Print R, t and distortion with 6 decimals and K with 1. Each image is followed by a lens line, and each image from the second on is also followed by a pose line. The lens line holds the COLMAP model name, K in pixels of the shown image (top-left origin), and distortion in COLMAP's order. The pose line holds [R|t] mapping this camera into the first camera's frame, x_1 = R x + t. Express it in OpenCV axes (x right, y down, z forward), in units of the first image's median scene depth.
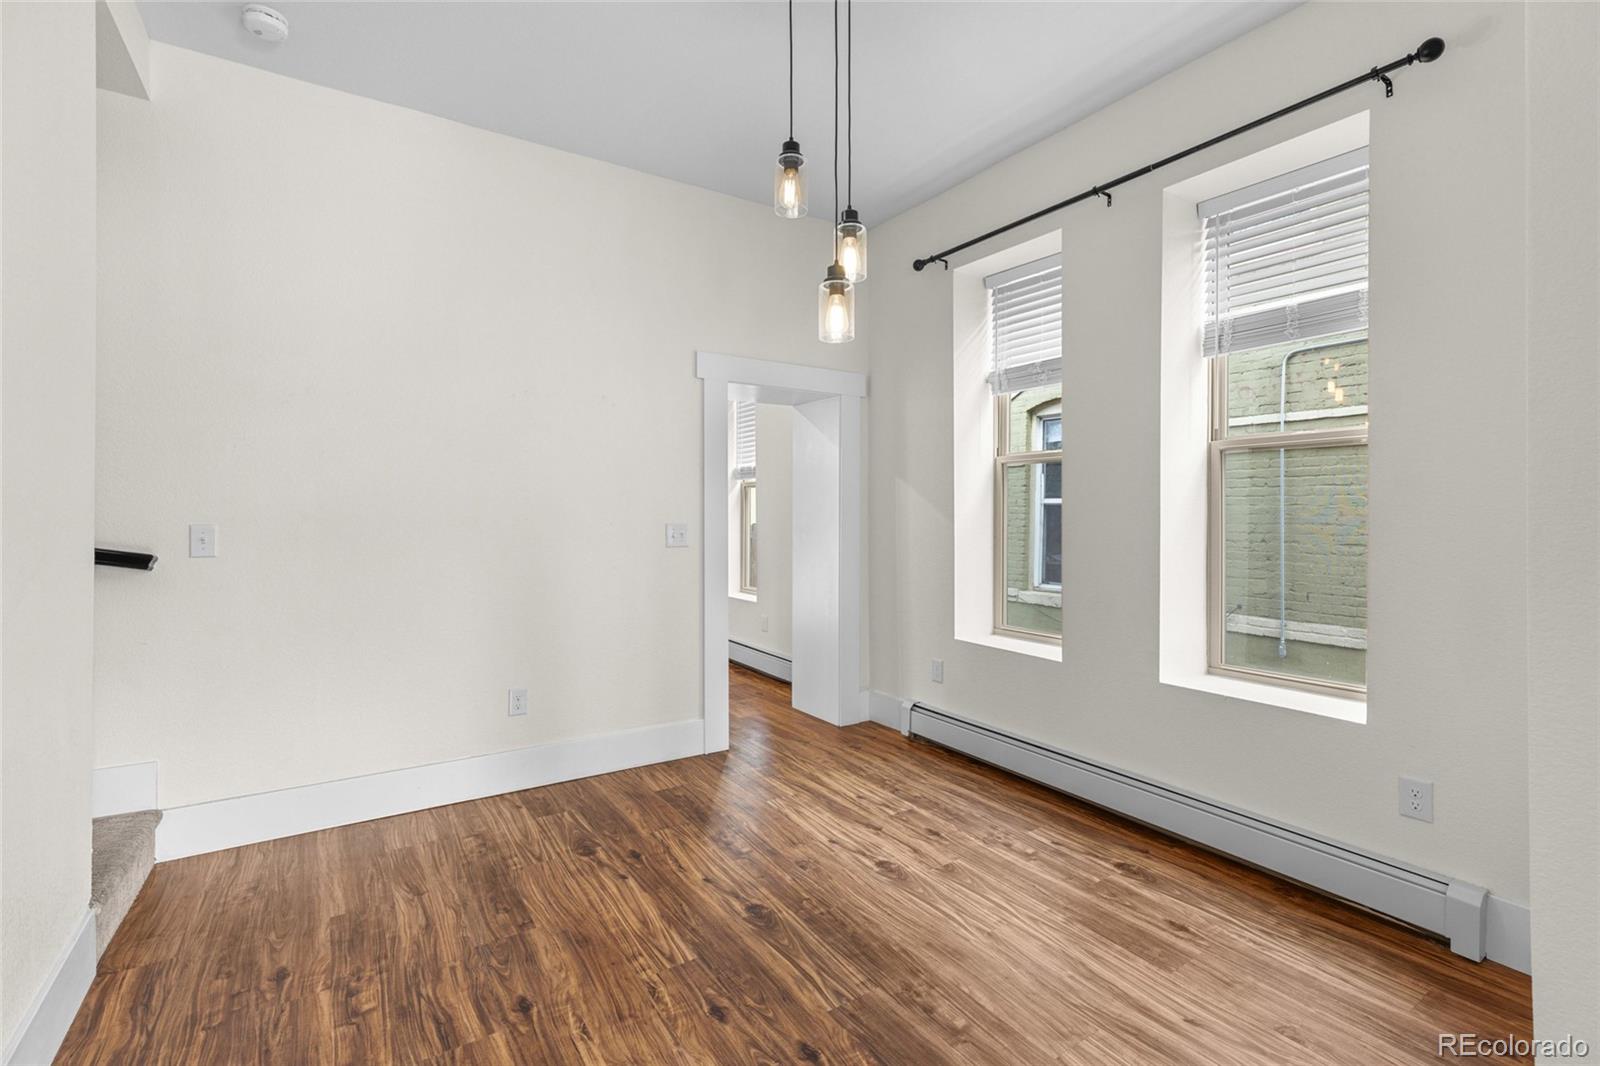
lens RADIAL K [[721.5, 0, 801.5], [0, 721.5, 519.2], [0, 0, 1]] dist [0.004811, -0.000688]
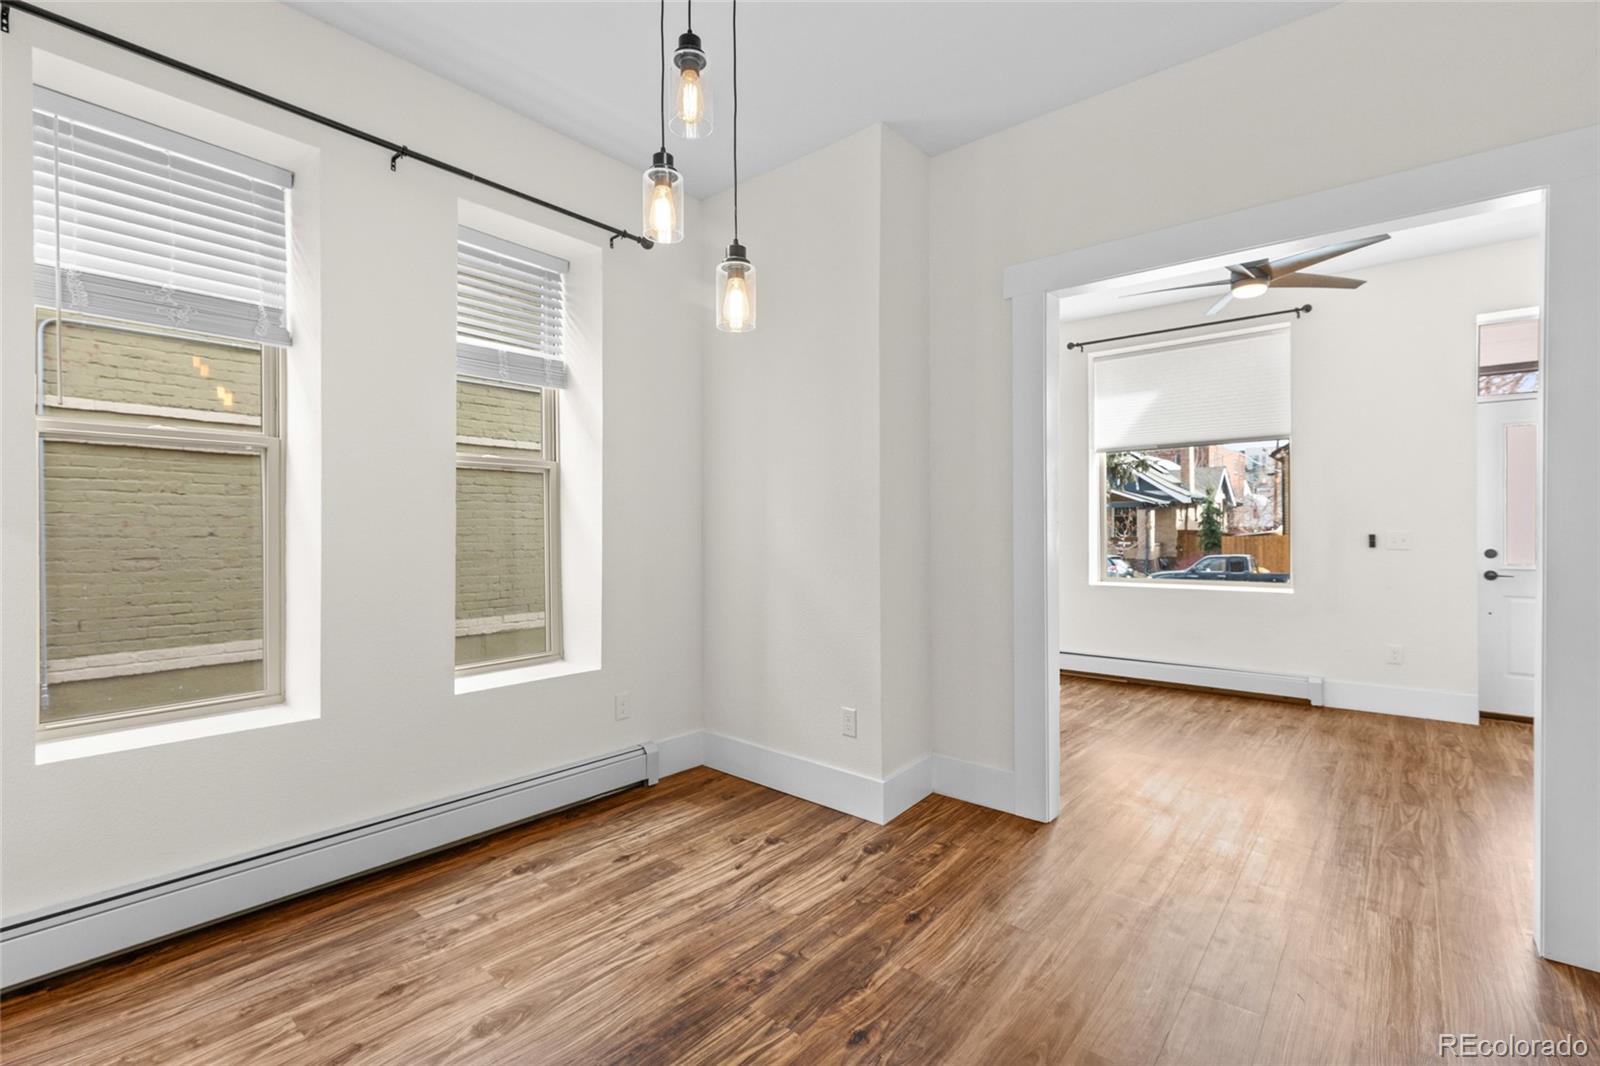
lens RADIAL K [[721.5, 0, 795.7], [0, 721.5, 533.4], [0, 0, 1]] dist [0.004811, -0.000688]
pose [[-0.282945, -0.010000, 0.959084, -0.590203], [0.004697, 0.999919, 0.011812, -0.005170], [-0.959125, 0.007847, -0.282875, 0.842971]]
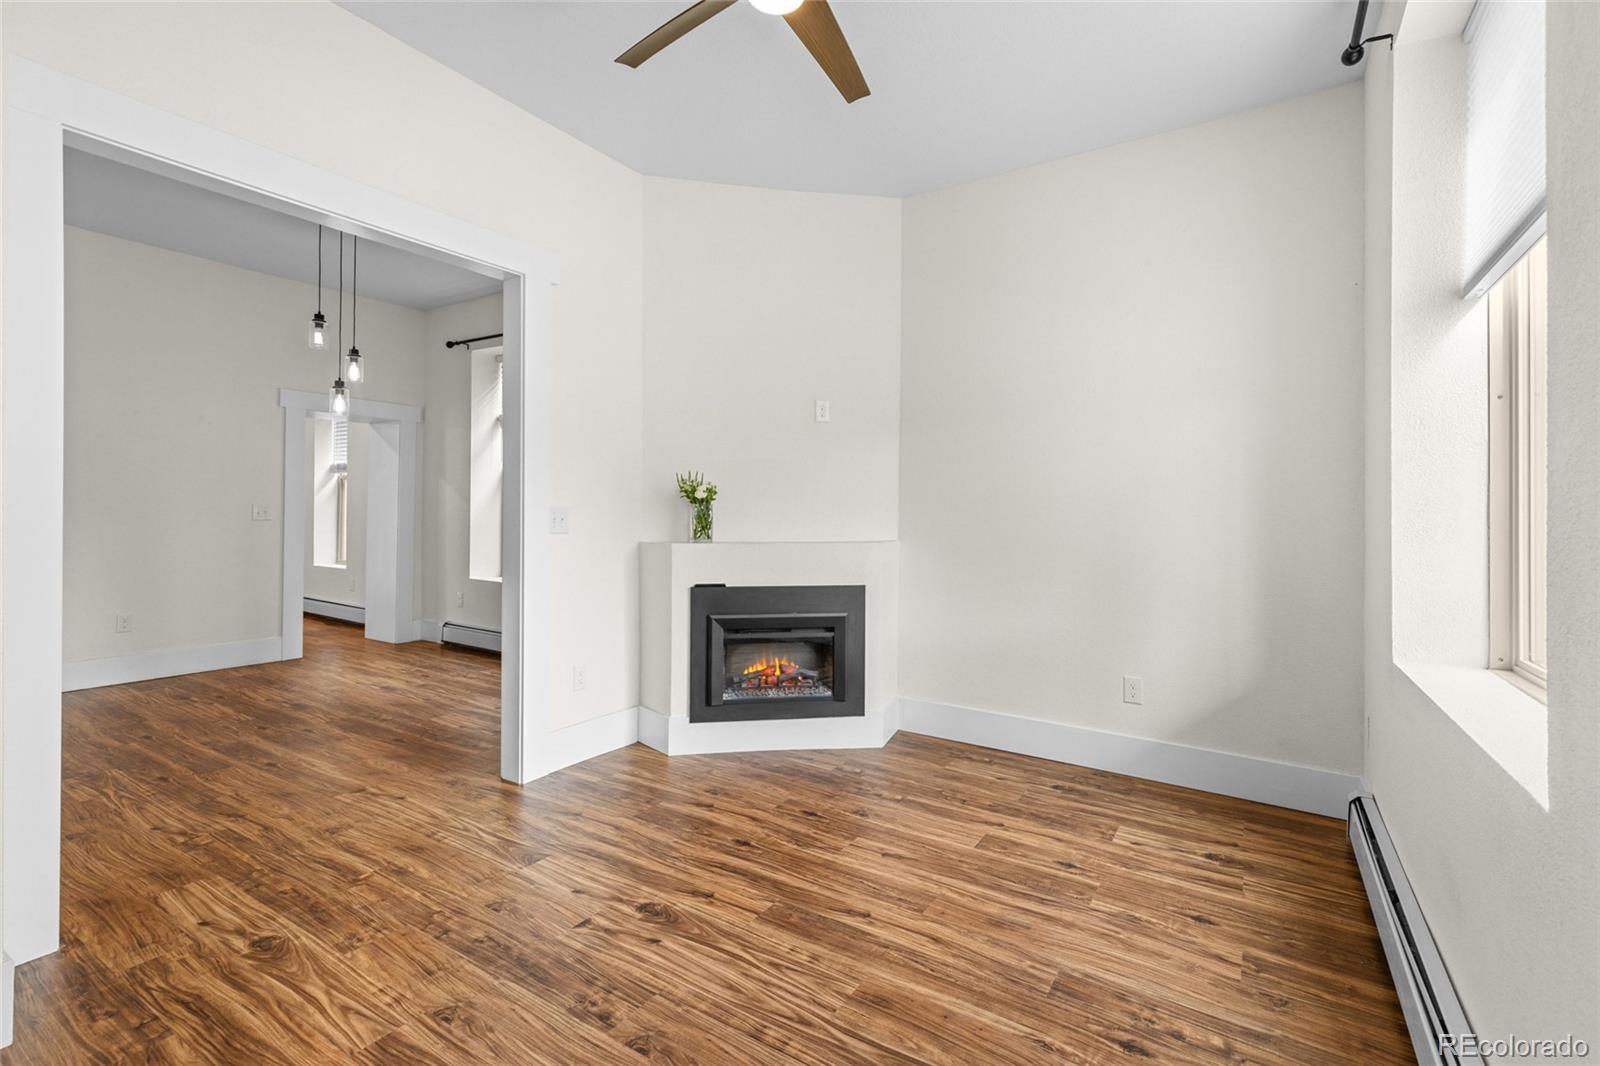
lens RADIAL K [[721.5, 0, 796.5], [0, 721.5, 508.9], [0, 0, 1]] dist [0.004811, -0.000688]
pose [[0.910456, 0.011940, 0.413433, 0.247299], [-0.008564, 0.999913, -0.010020, 0.023621], [-0.413516, 0.005582, 0.910480, -0.930164]]
